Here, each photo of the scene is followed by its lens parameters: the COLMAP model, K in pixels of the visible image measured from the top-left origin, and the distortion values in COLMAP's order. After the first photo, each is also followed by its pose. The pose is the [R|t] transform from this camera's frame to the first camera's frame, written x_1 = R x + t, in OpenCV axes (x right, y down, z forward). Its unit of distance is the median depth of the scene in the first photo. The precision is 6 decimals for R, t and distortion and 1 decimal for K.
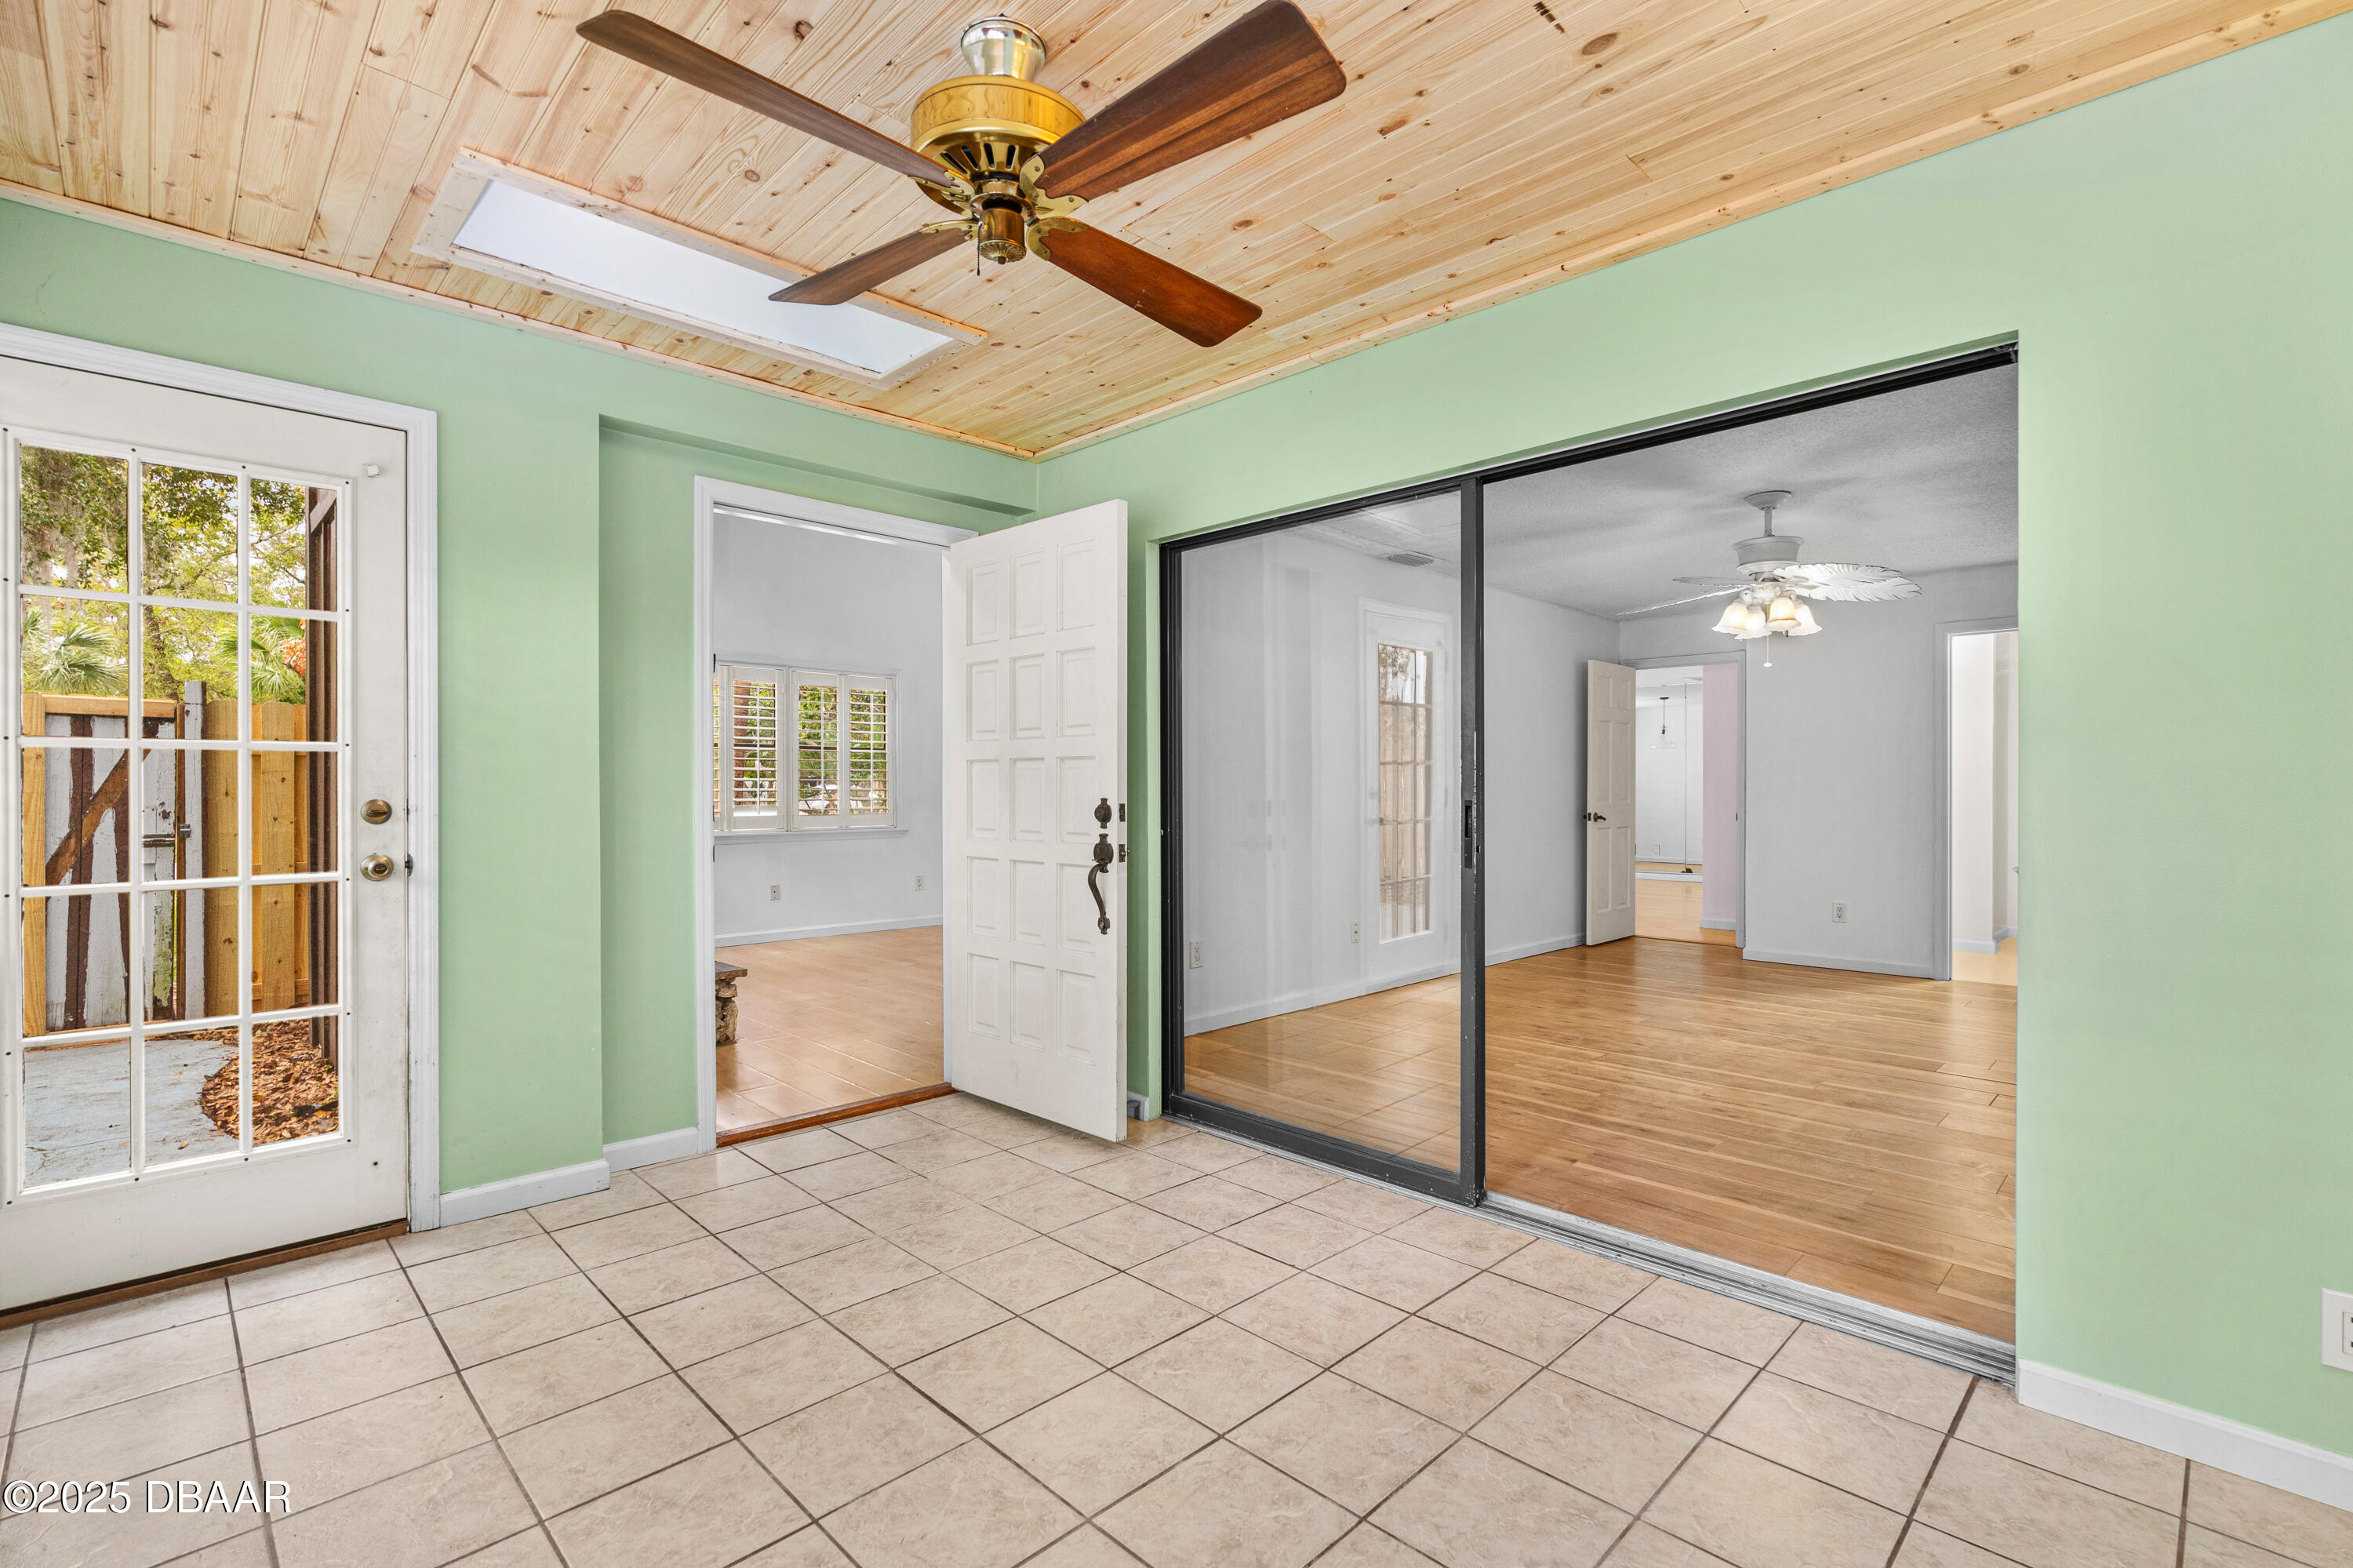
lens RADIAL K [[1073.8, 0, 1174.2], [0, 1073.8, 784.7], [0, 0, 1]] dist [-0.000644, 0.000404]
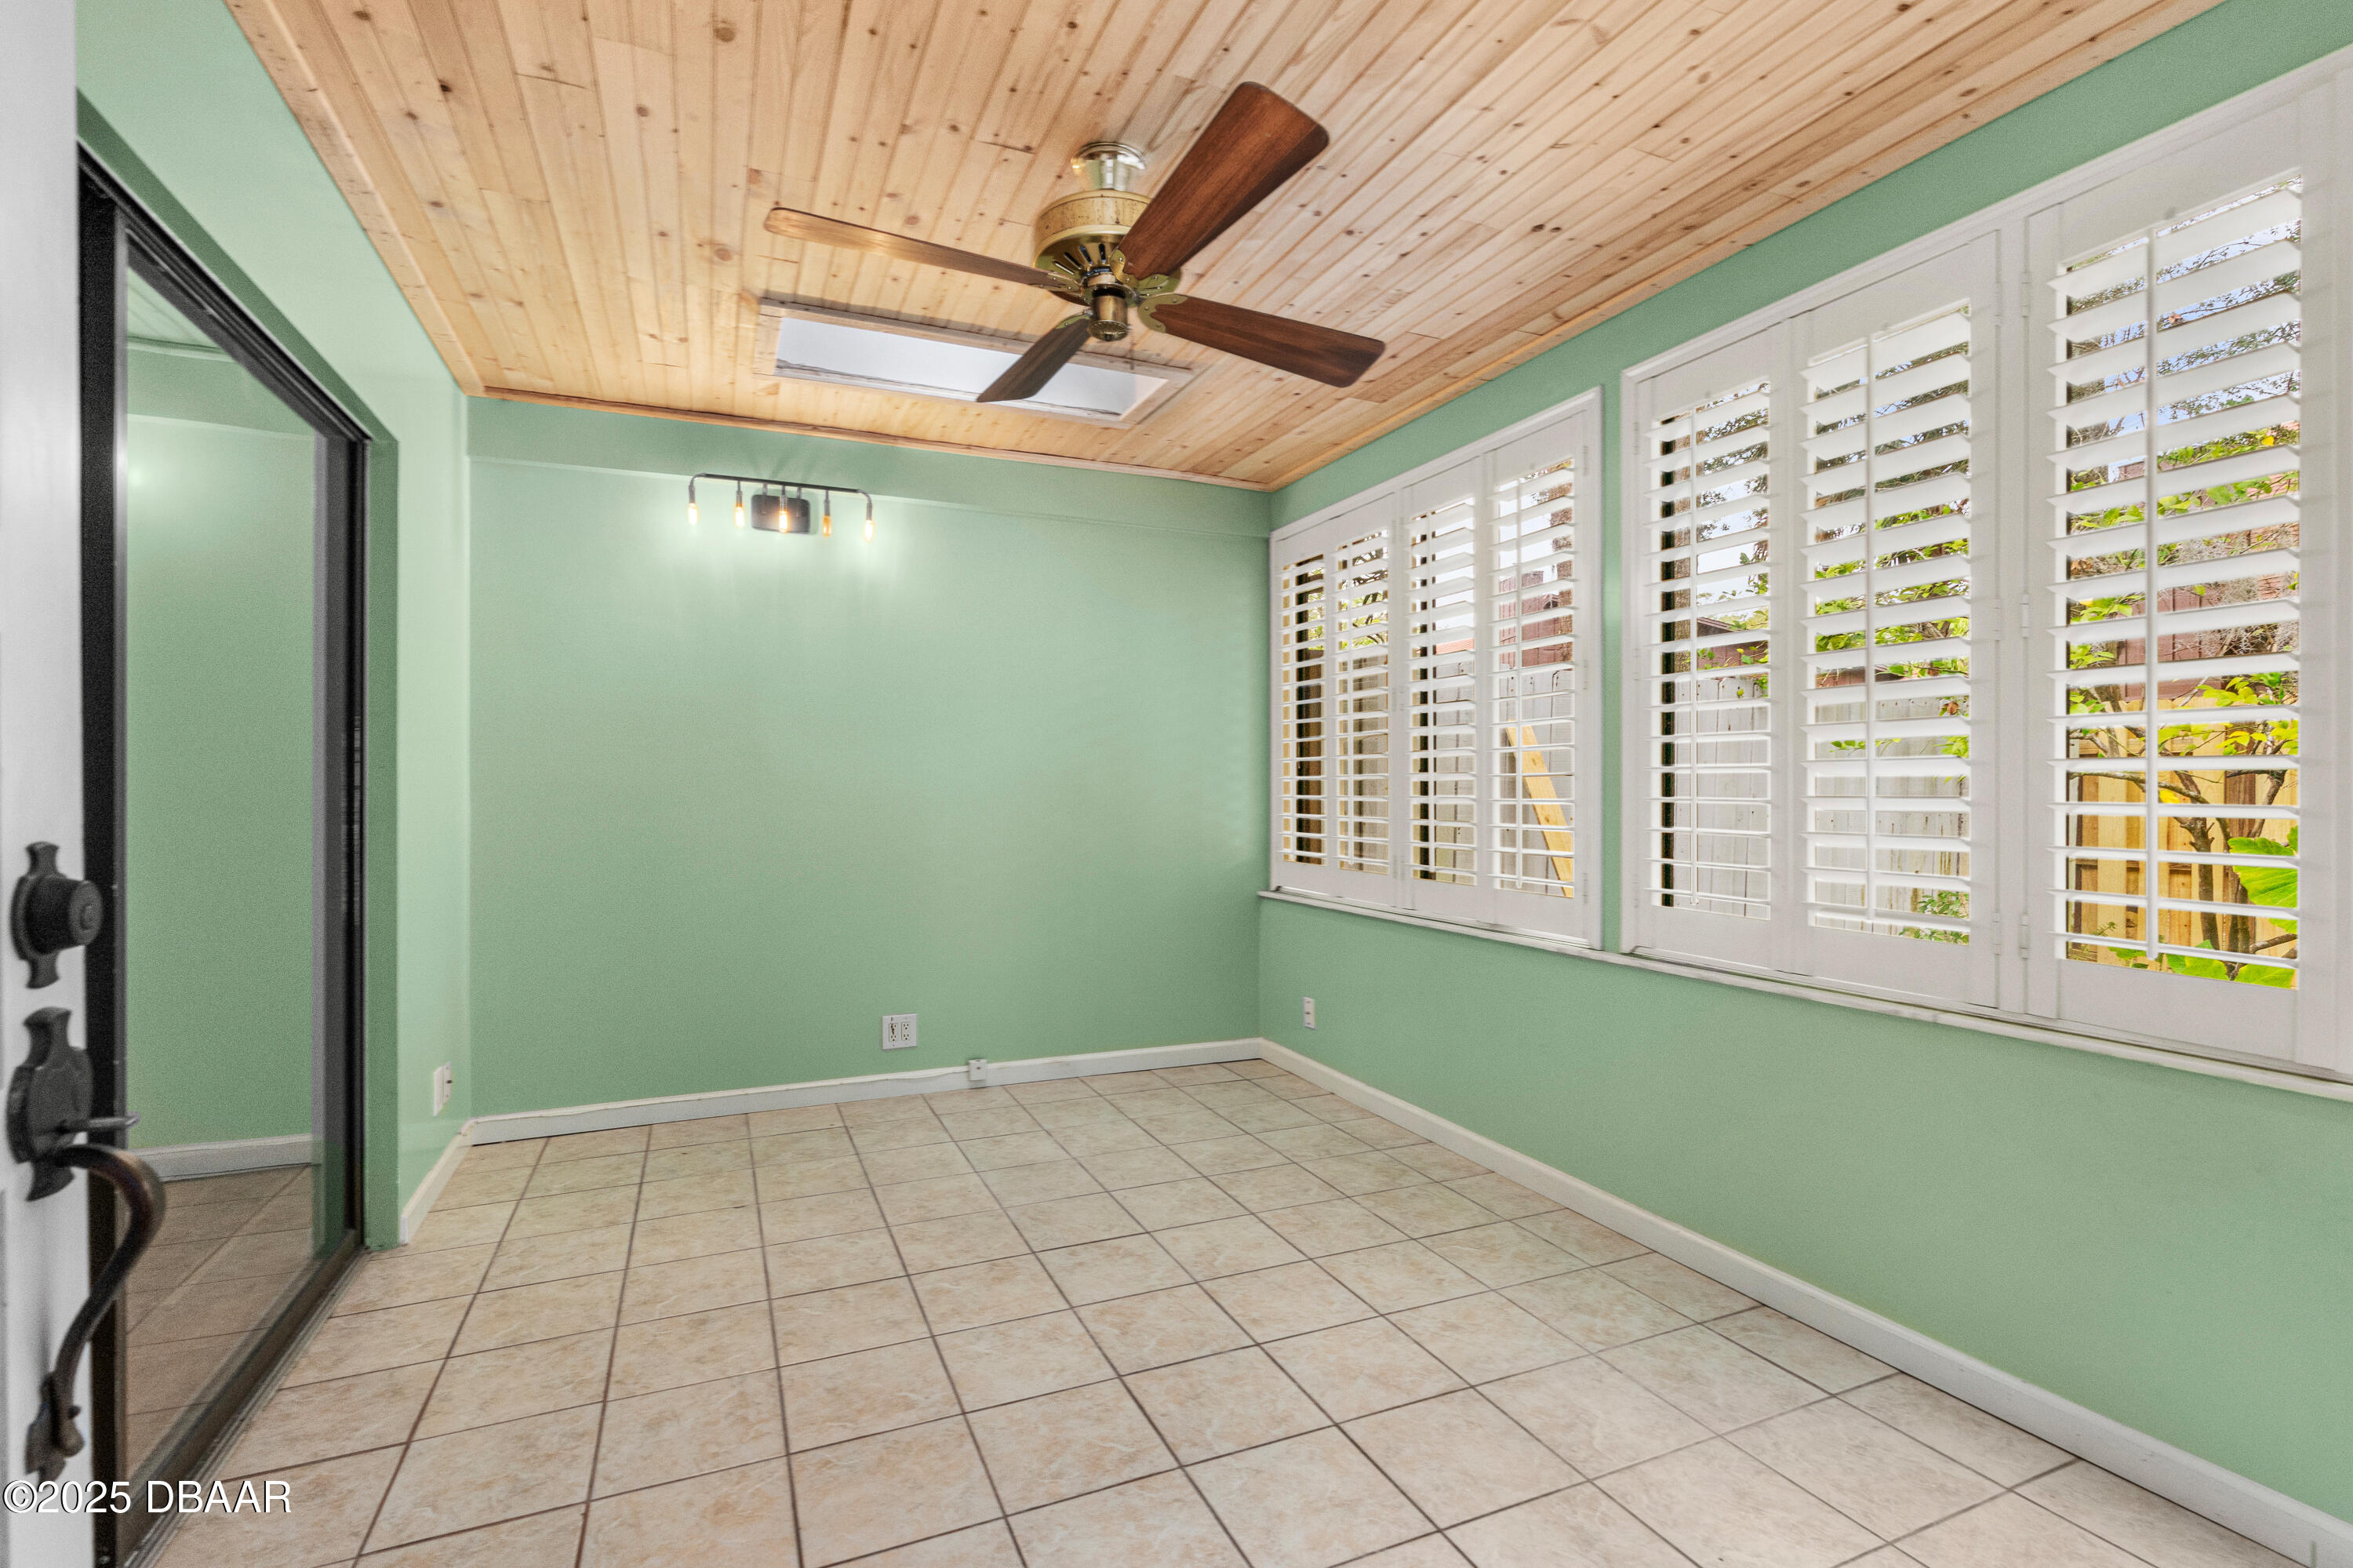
lens RADIAL K [[1073.8, 0, 1178.4], [0, 1073.8, 785.2], [0, 0, 1]] dist [-0.000644, 0.000404]
pose [[-0.934528, 0.003813, 0.355870, -0.605918], [0.004219, 0.999991, 0.000366, -0.000270], [-0.355866, 0.001843, -0.934535, 1.921100]]
